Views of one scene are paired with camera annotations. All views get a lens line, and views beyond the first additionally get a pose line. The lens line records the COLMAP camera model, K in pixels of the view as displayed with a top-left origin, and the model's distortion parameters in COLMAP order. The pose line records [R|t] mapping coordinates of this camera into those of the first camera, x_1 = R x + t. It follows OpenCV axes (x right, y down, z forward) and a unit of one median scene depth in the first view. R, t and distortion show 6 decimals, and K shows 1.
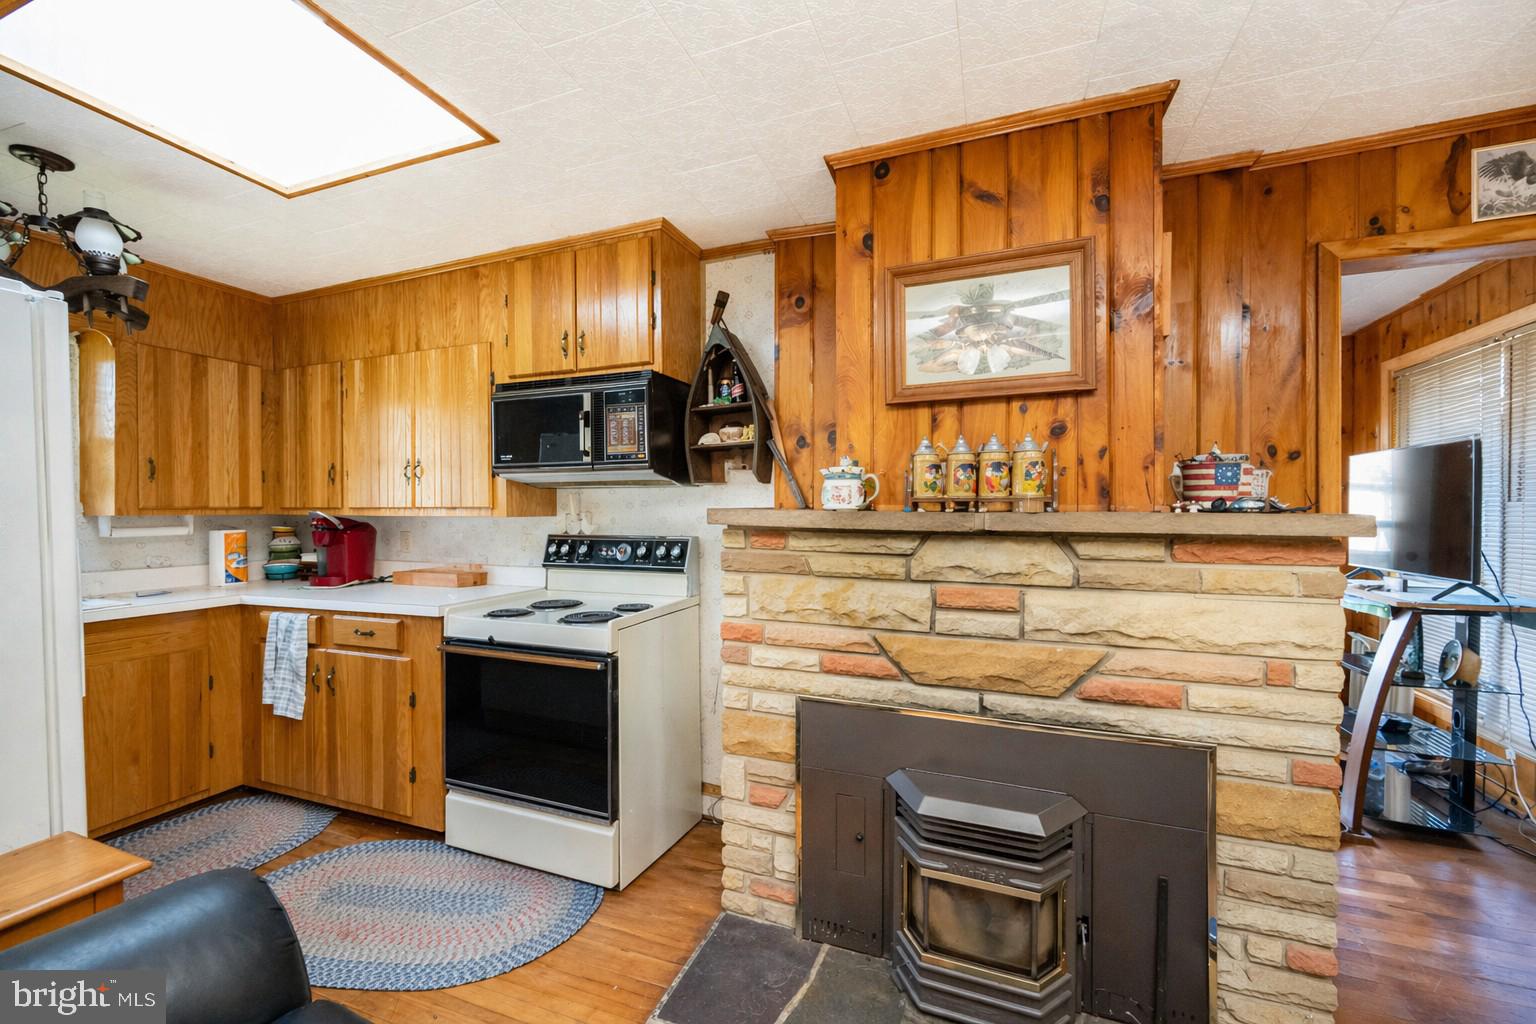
lens RADIAL K [[618.6, 0, 738.3], [0, 618.6, 511.4], [0, 0, 1]] dist [0.001414, 0.000088]
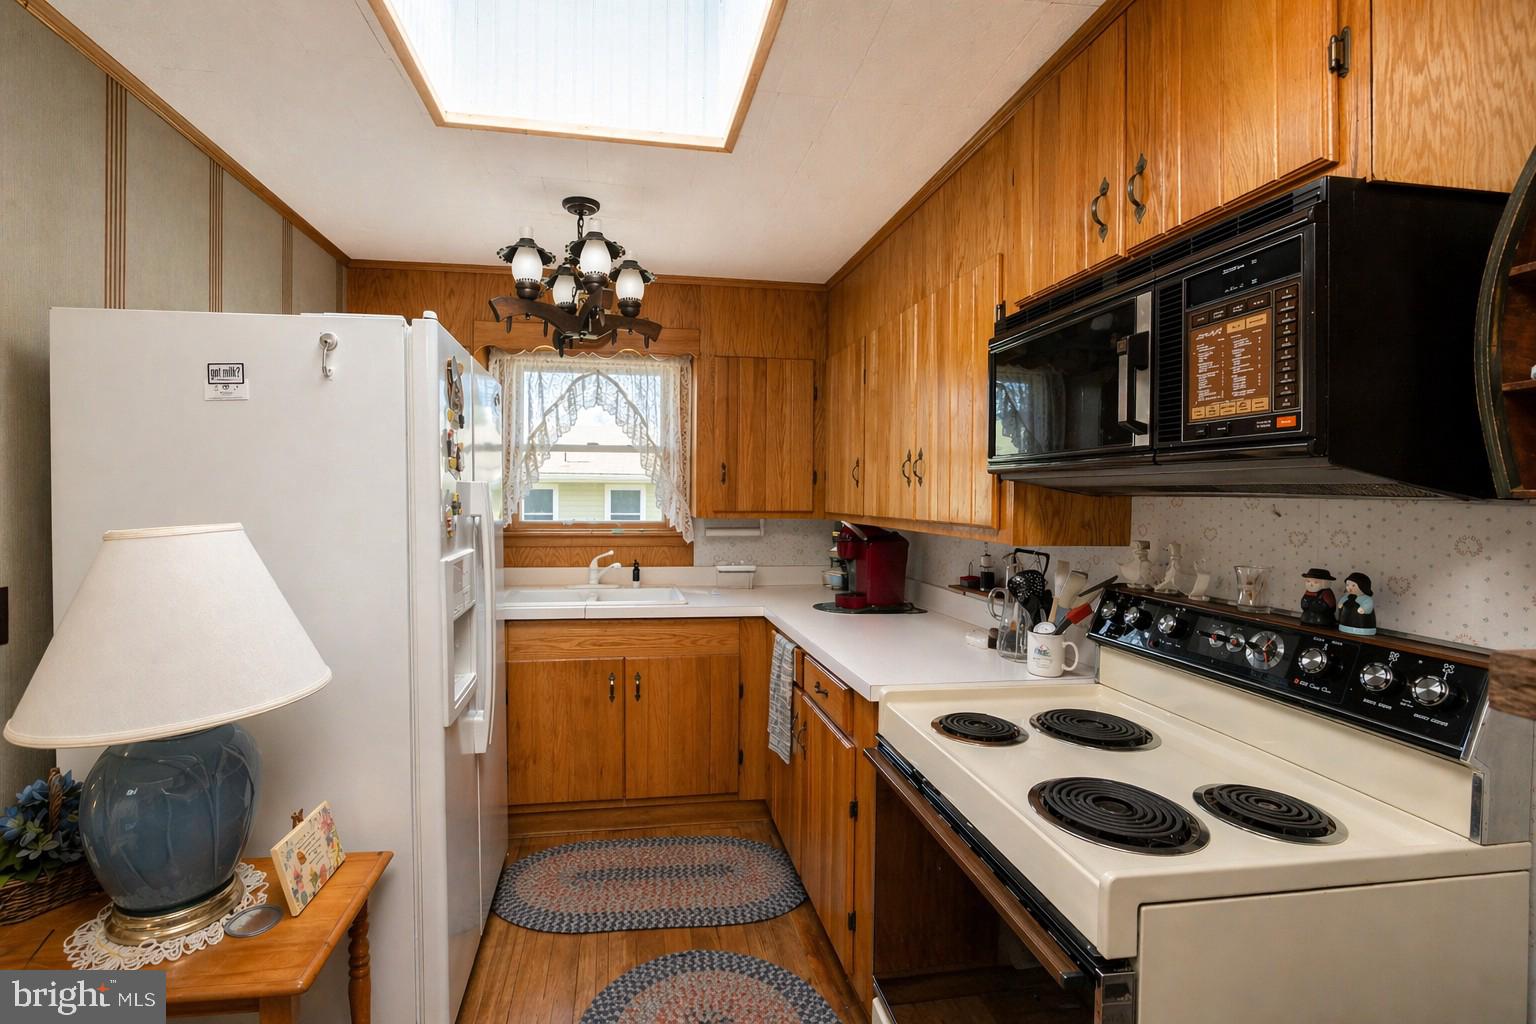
lens RADIAL K [[625.2, 0, 773.1], [0, 625.2, 500.5], [0, 0, 1]] dist [0.011611, -0.000095]
pose [[0.481022, 0.024738, -0.876359, 0.031578], [-0.007208, 0.999680, 0.024262, -0.049899], [0.876679, -0.005354, 0.481046, 0.544231]]
